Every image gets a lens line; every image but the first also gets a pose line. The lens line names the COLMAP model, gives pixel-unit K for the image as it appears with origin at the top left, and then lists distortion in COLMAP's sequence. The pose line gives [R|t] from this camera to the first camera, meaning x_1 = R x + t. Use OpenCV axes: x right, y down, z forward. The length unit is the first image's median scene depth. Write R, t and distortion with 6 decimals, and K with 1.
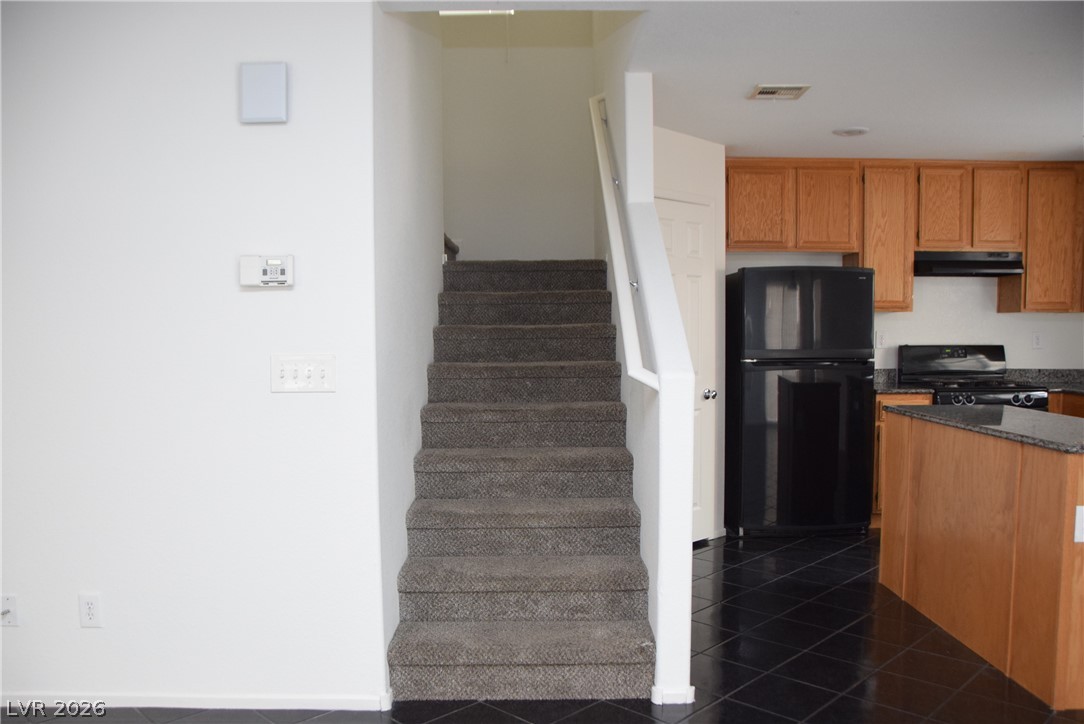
lens RADIAL K [[861.3, 0, 536.3], [0, 861.3, 394.4], [0, 0, 1]] dist [-0.159320, 0.134603]
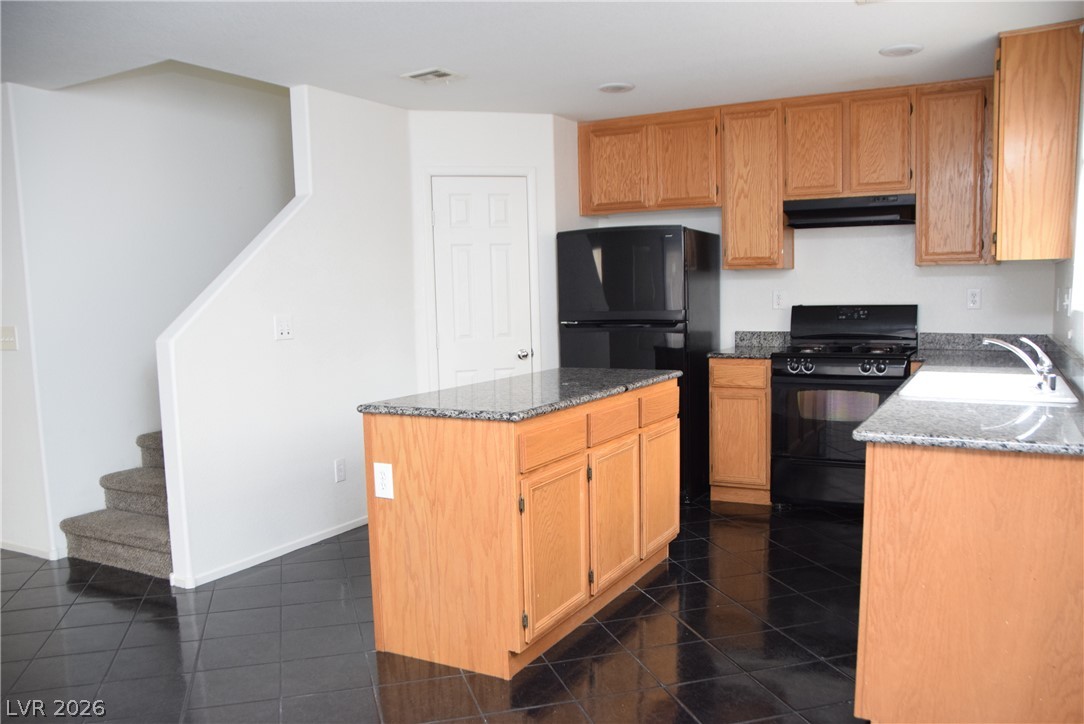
lens RADIAL K [[866.5, 0, 538.1], [0, 866.5, 399.6], [0, 0, 1]] dist [-0.171569, 0.142348]
pose [[0.880645, 0.038990, -0.472169, 0.663700], [-0.014045, 0.998318, 0.056242, -0.005540], [0.473568, -0.042897, 0.879712, 0.062185]]
